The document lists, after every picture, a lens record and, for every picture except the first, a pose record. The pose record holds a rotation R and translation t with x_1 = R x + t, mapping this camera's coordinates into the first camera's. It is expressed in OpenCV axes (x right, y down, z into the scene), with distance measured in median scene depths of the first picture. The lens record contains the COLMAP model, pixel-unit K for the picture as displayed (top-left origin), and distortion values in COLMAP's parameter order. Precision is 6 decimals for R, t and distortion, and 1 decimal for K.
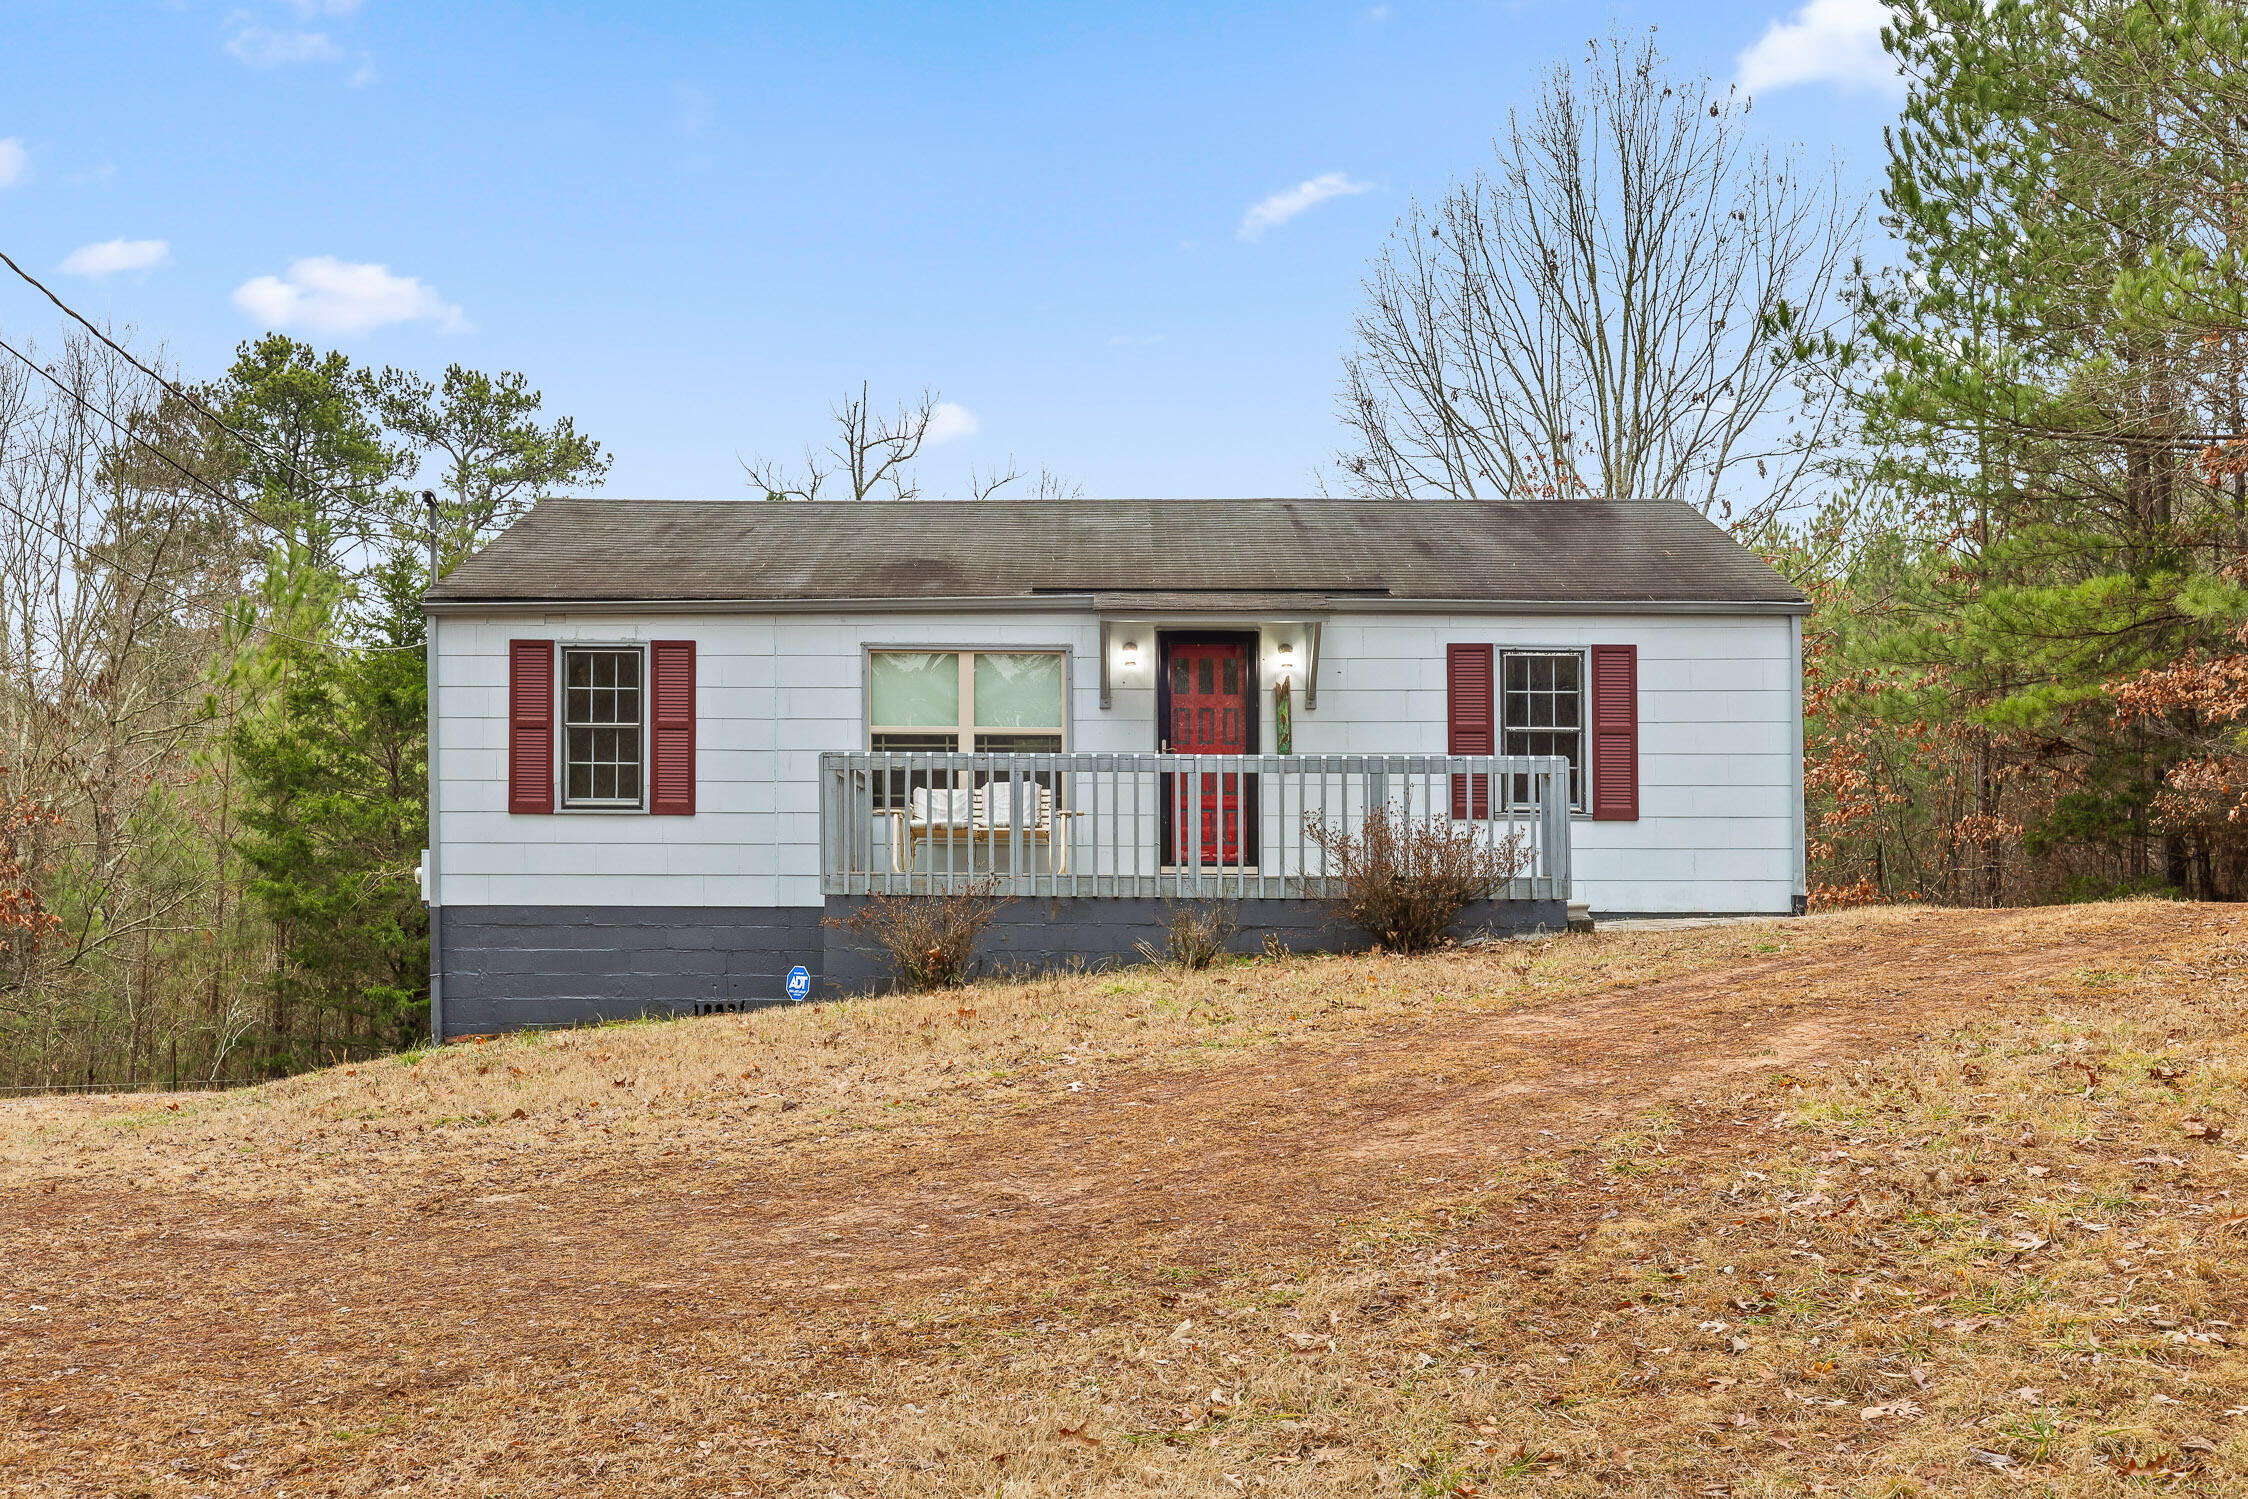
lens RADIAL K [[2201.8, 0, 1060.8], [0, 2201.8, 835.6], [0, 0, 1]] dist [0.049067, 0.000000]
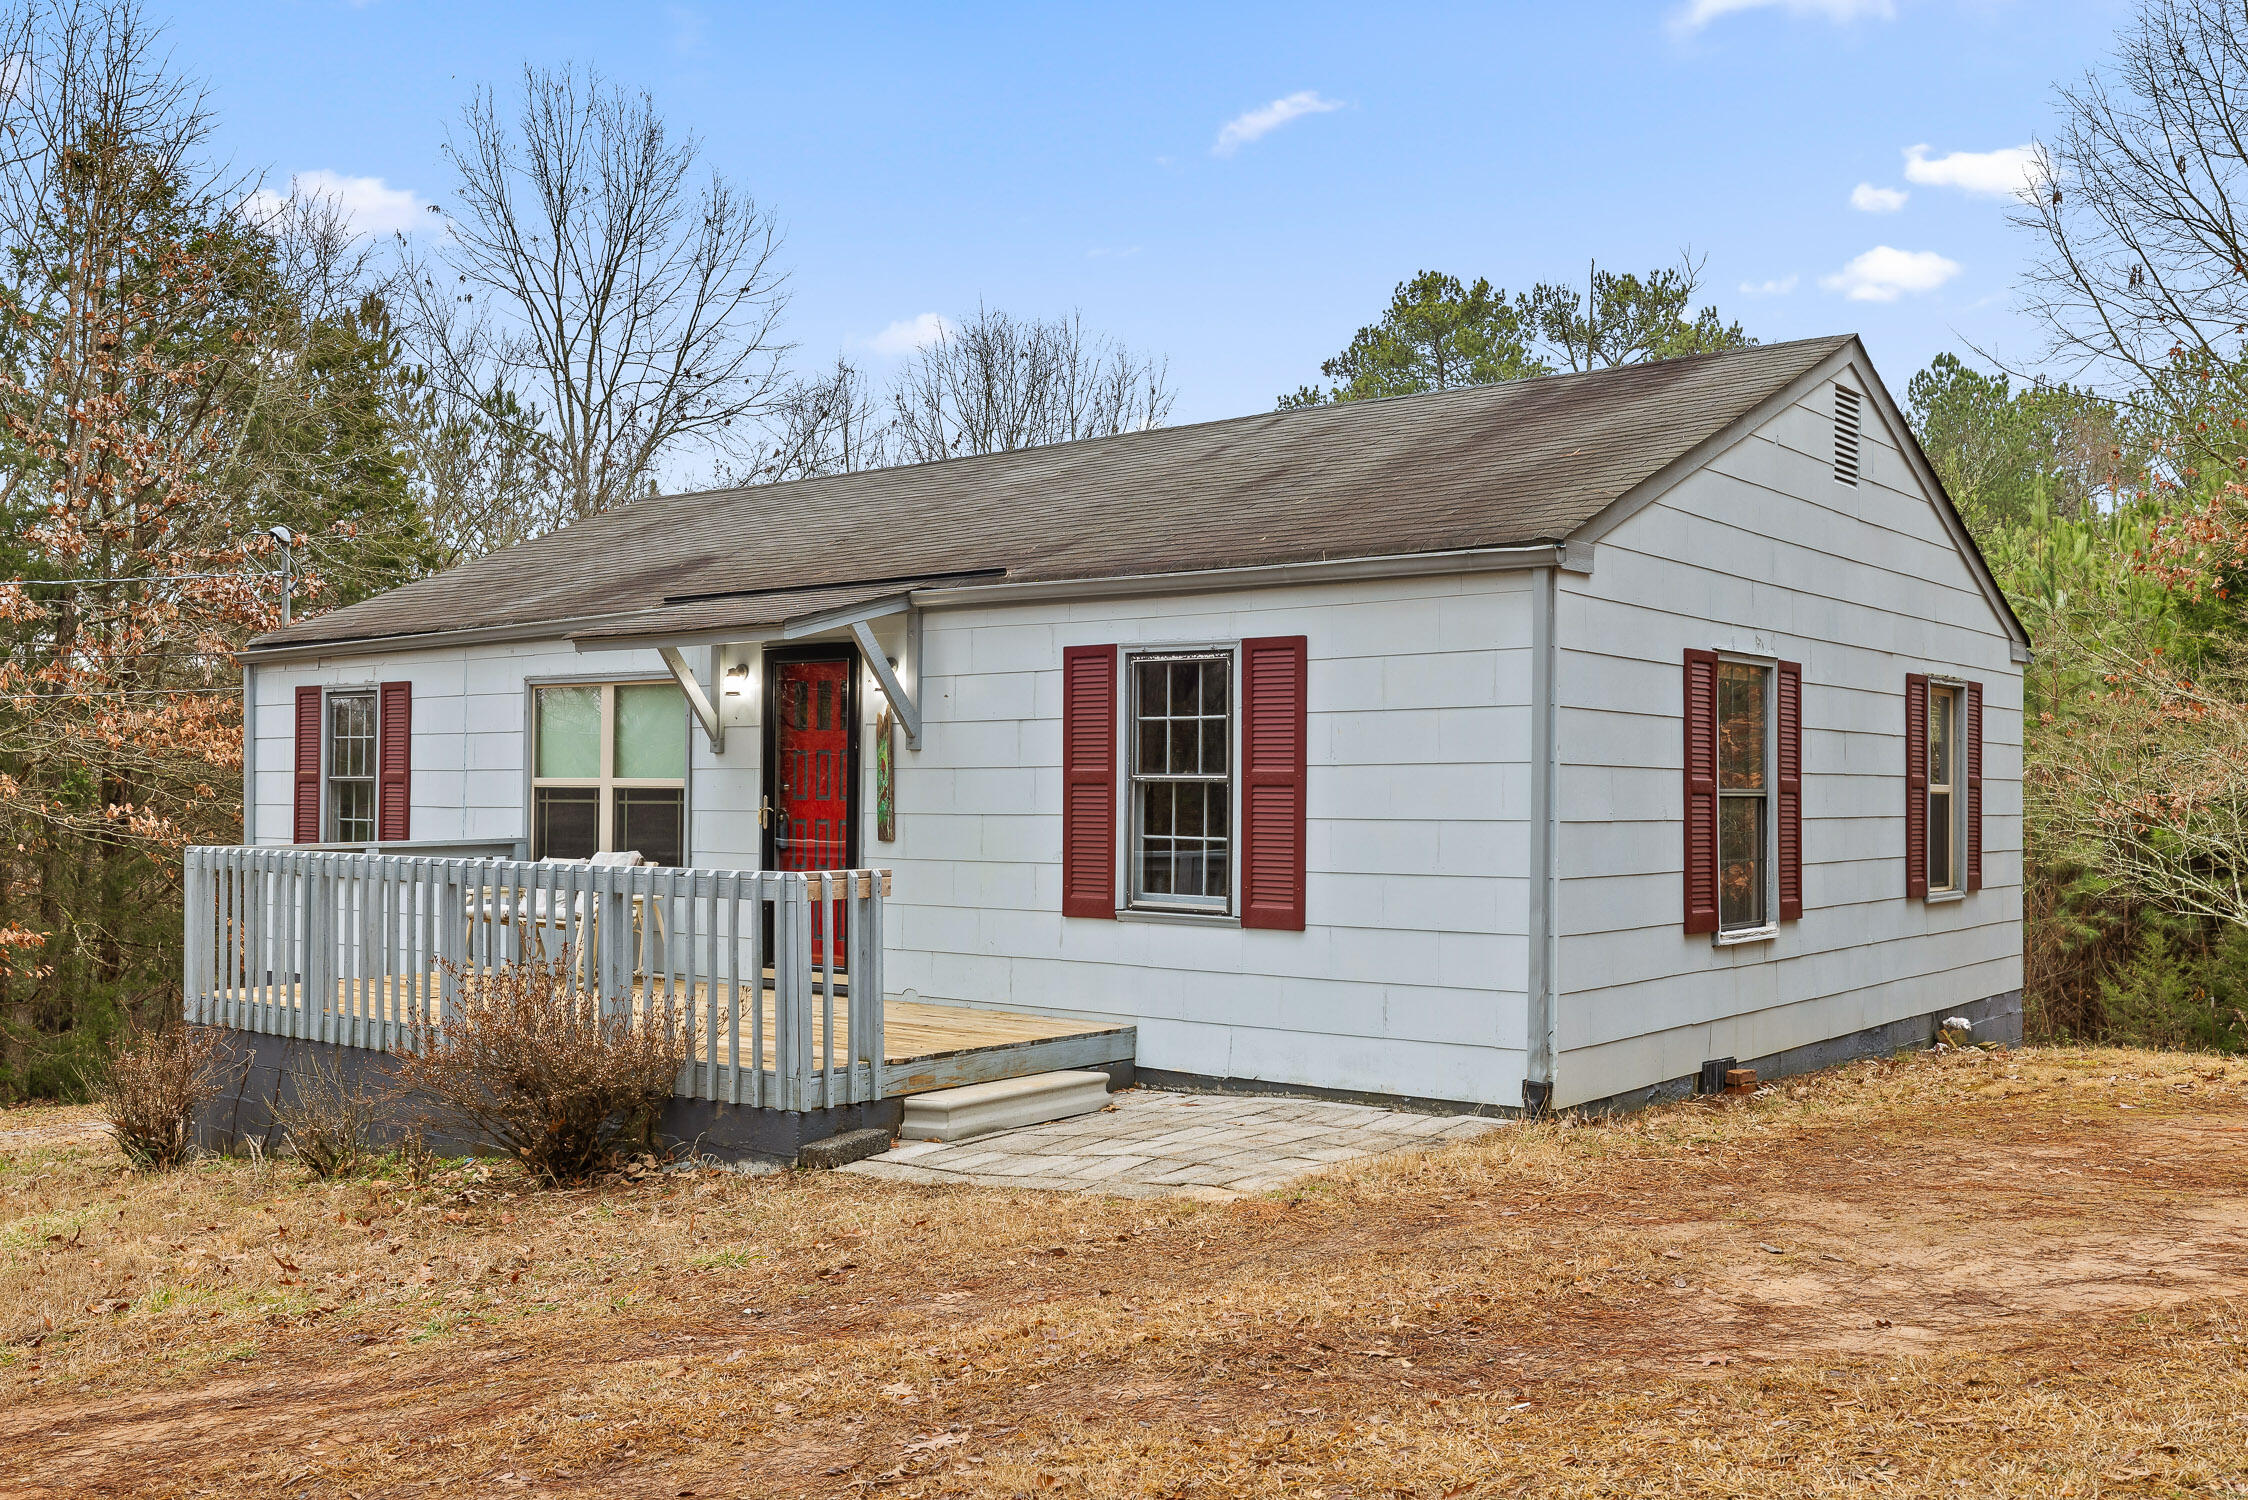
lens RADIAL K [[2022.6, 0, 1128.9], [0, 2022.6, 757.0], [0, 0, 1]] dist [0.000990, 0.008800]
pose [[0.795320, -0.012821, -0.606054, 0.552786], [0.031783, 0.999283, 0.020567, -0.066203], [0.605356, -0.035620, 0.795158, 0.534053]]
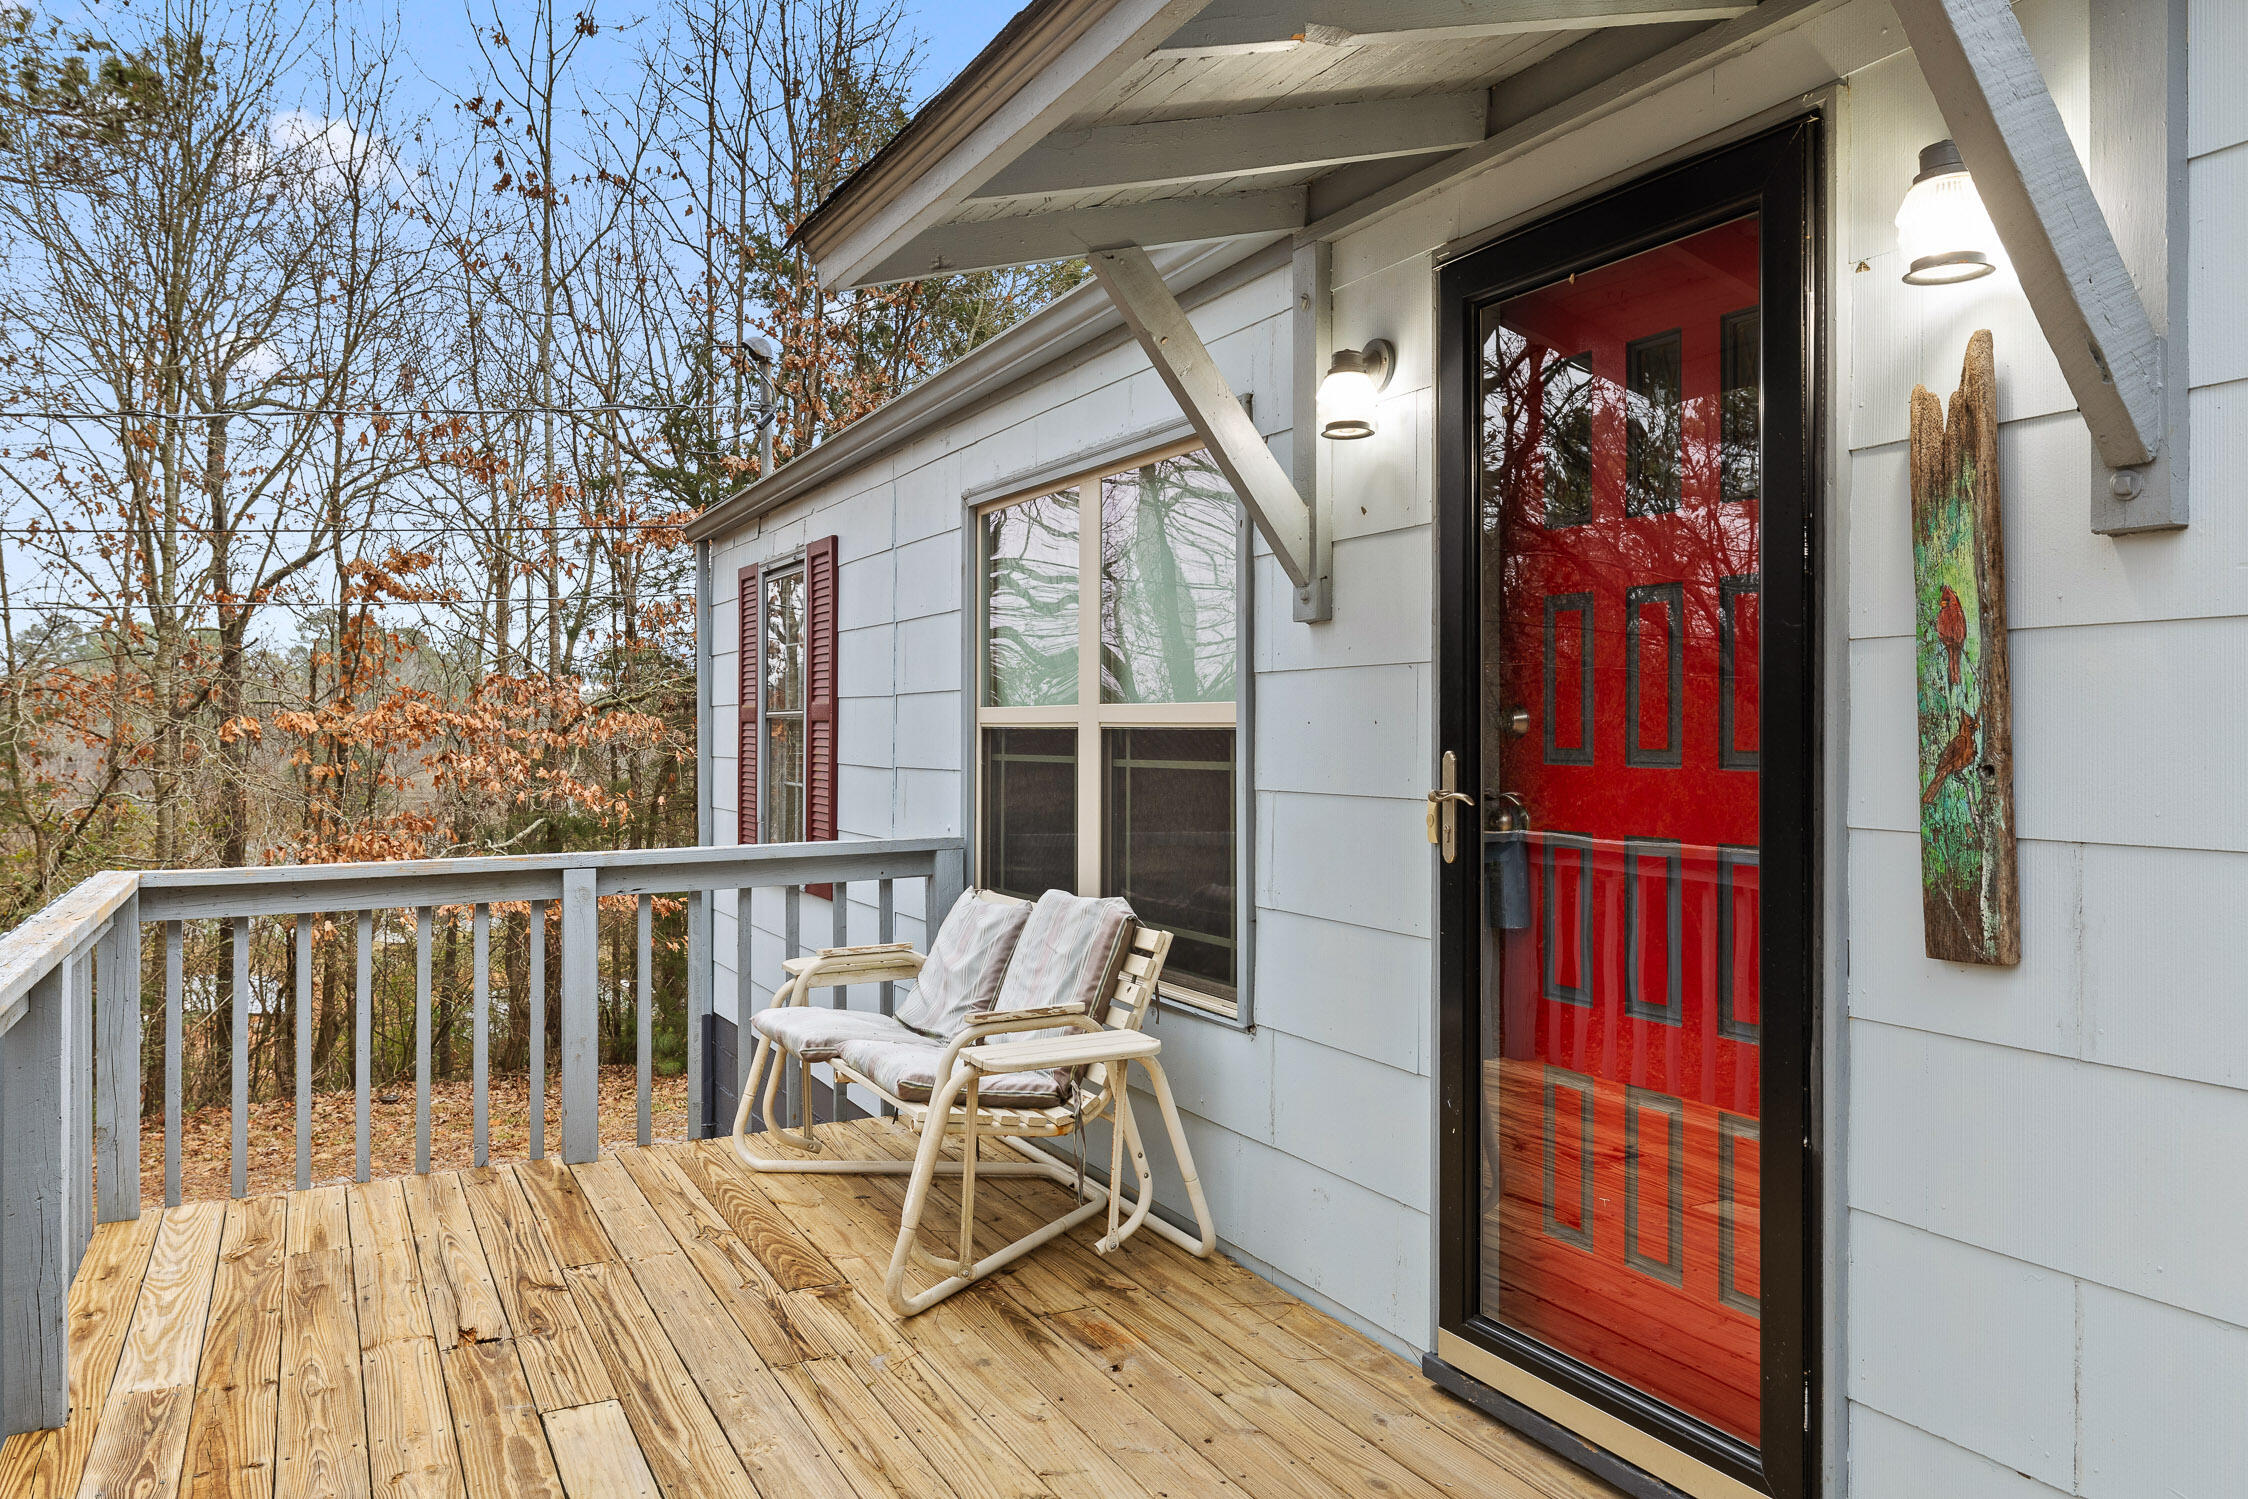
lens RADIAL K [[1608.3, 0, 1103.5], [0, 1608.3, 733.0], [0, 0, 1]] dist [-0.000114, 0.004111]
pose [[0.457251, -0.004718, -0.889325, 0.174086], [0.056918, 0.998091, 0.023969, -0.050983], [0.887514, -0.061579, 0.456647, 0.893087]]
